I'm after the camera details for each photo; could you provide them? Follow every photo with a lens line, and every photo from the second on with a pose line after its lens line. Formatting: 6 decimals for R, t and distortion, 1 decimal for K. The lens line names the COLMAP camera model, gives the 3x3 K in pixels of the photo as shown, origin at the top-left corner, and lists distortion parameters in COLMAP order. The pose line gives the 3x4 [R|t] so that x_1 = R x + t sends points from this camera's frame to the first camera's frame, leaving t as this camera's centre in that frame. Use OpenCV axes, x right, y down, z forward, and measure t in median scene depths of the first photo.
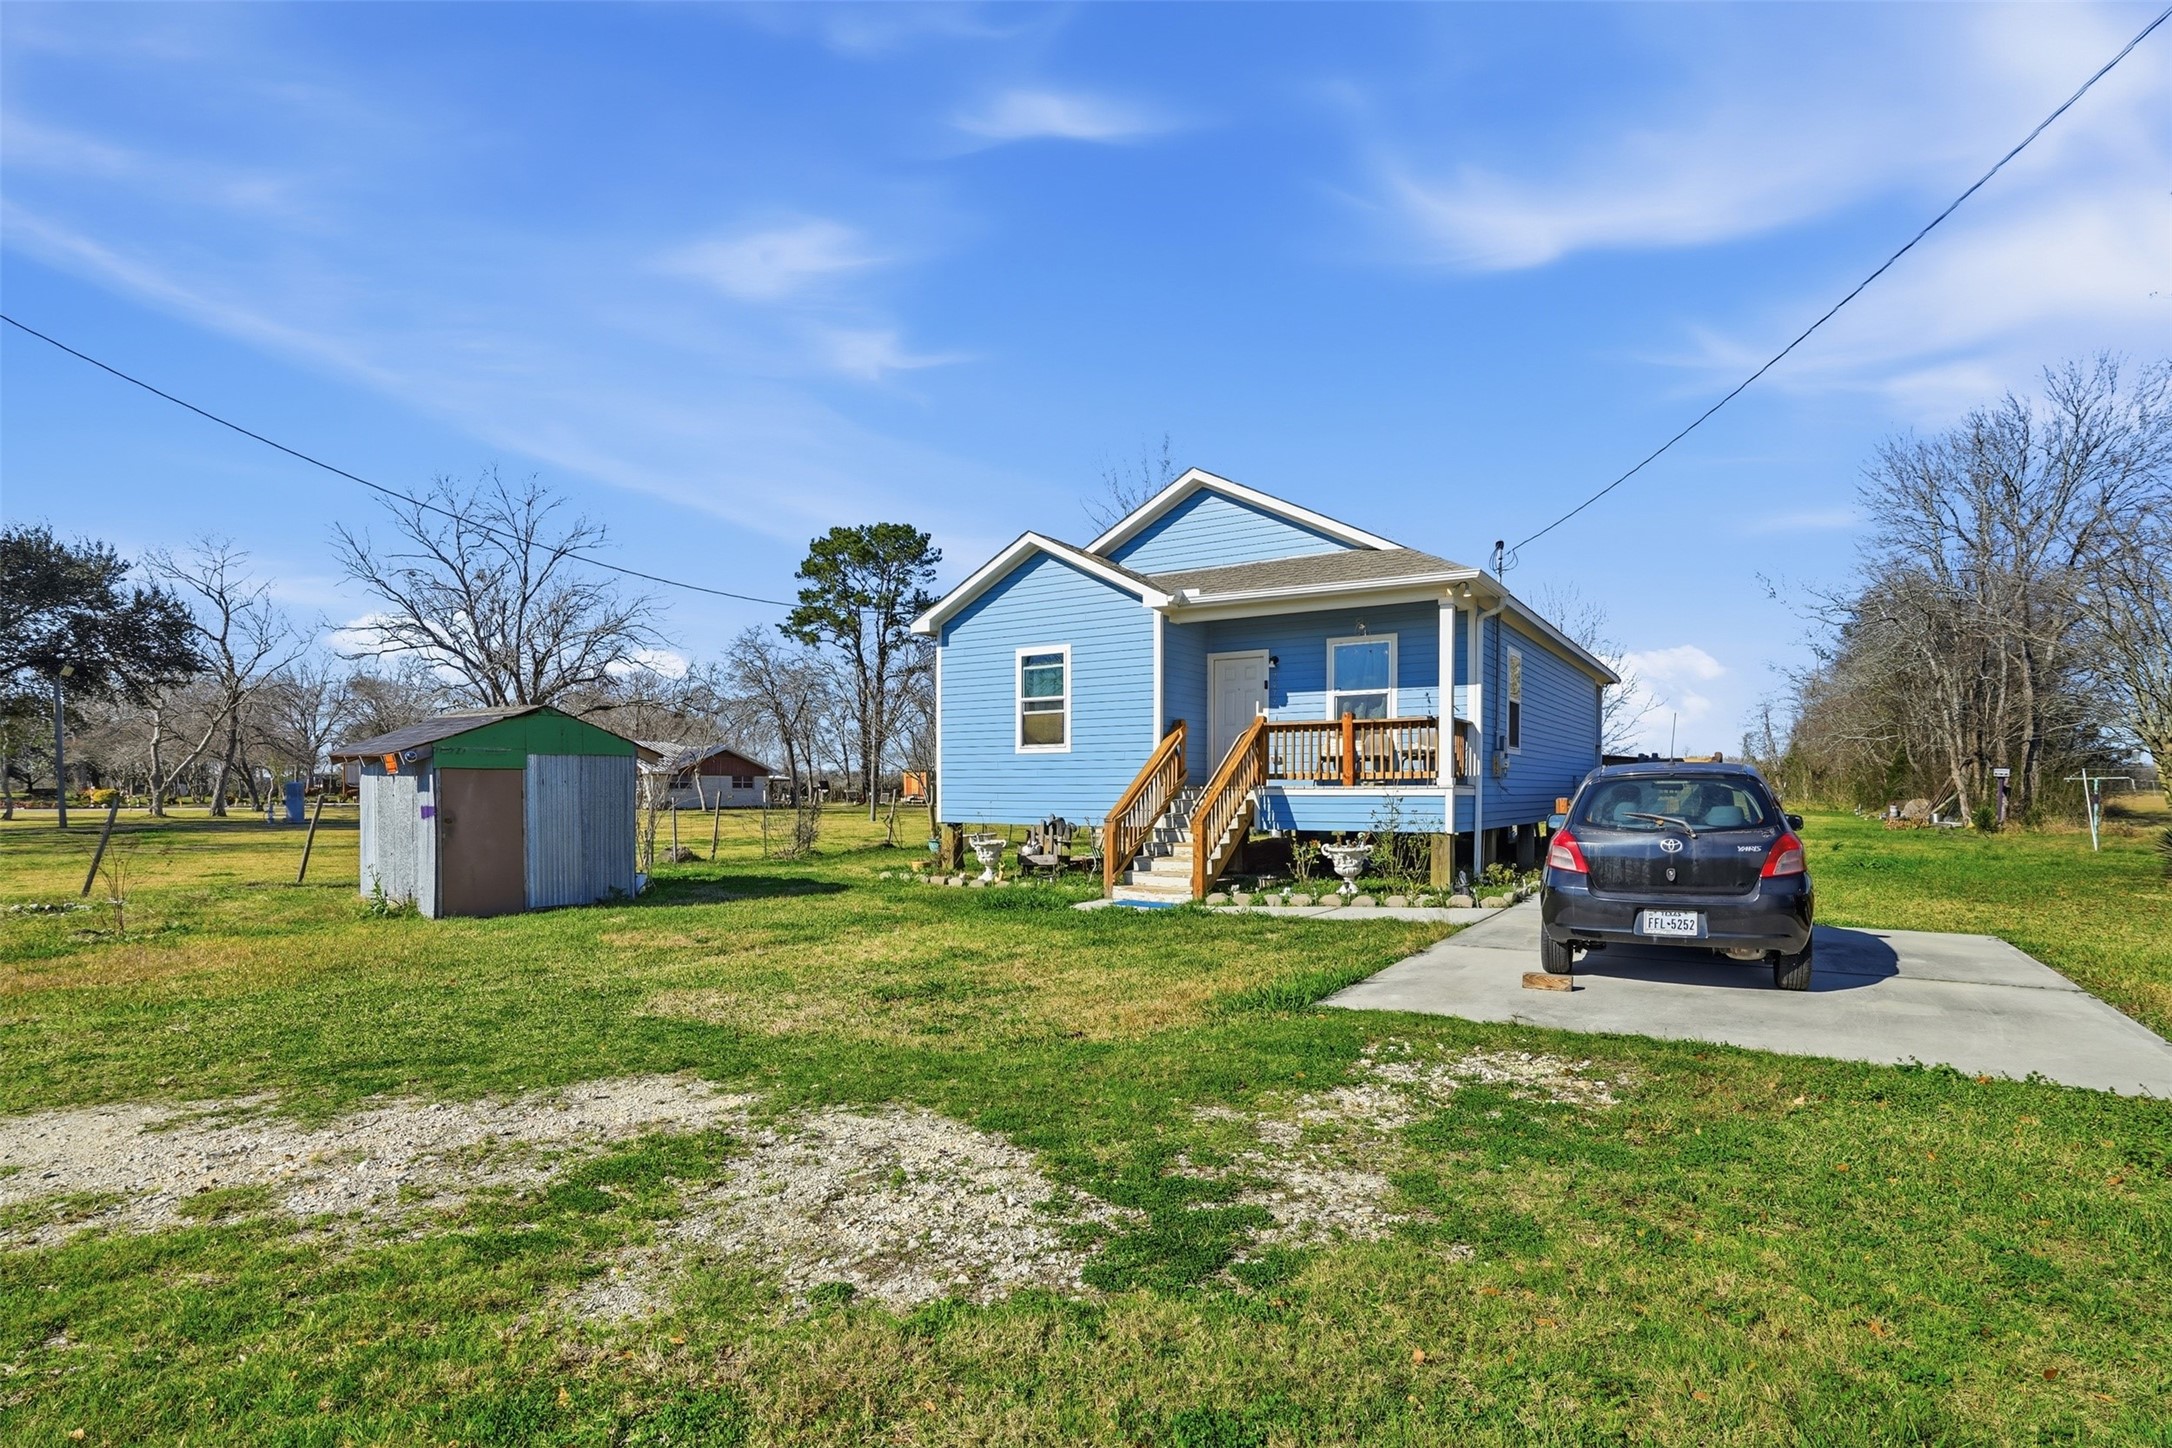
lens RADIAL K [[1095.6, 0, 1080.4], [0, 1095.6, 801.3], [0, 0, 1]] dist [-0.044982, 0.031068]
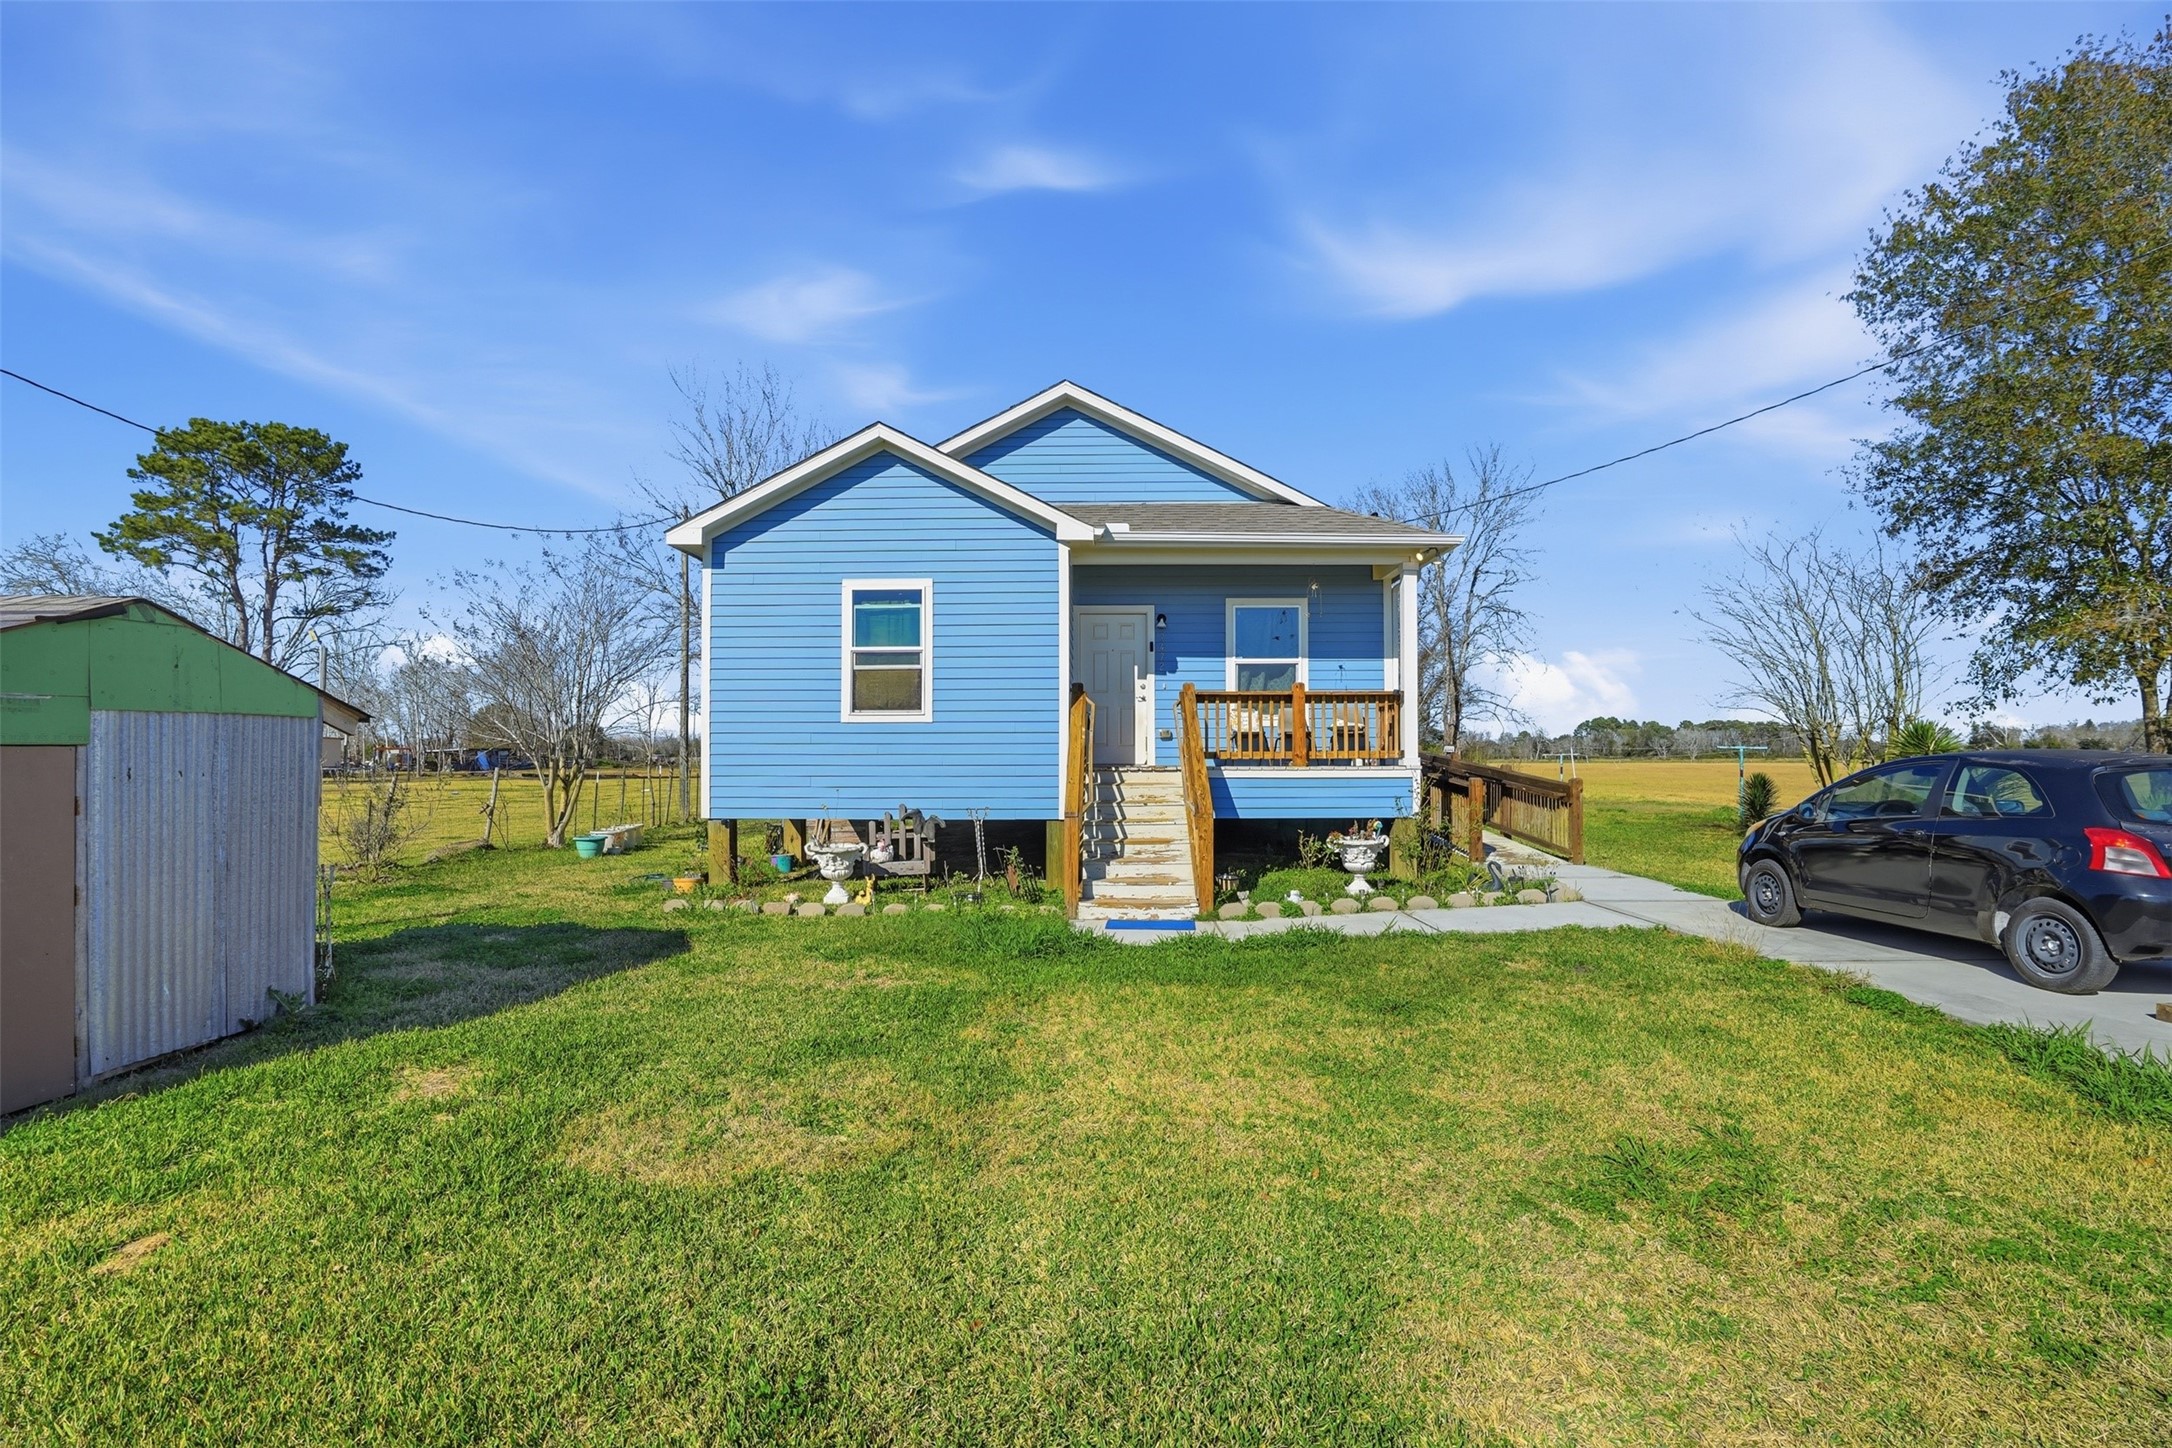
lens RADIAL K [[1021.1, 0, 1086.8], [0, 1021.1, 739.9], [0, 0, 1]] dist [-0.062052, 0.024014]
pose [[0.840920, 0.006682, 0.541118, -0.297995], [0.007391, 0.999689, -0.023830, -0.014963], [-0.541109, 0.024038, 0.840609, 0.353655]]
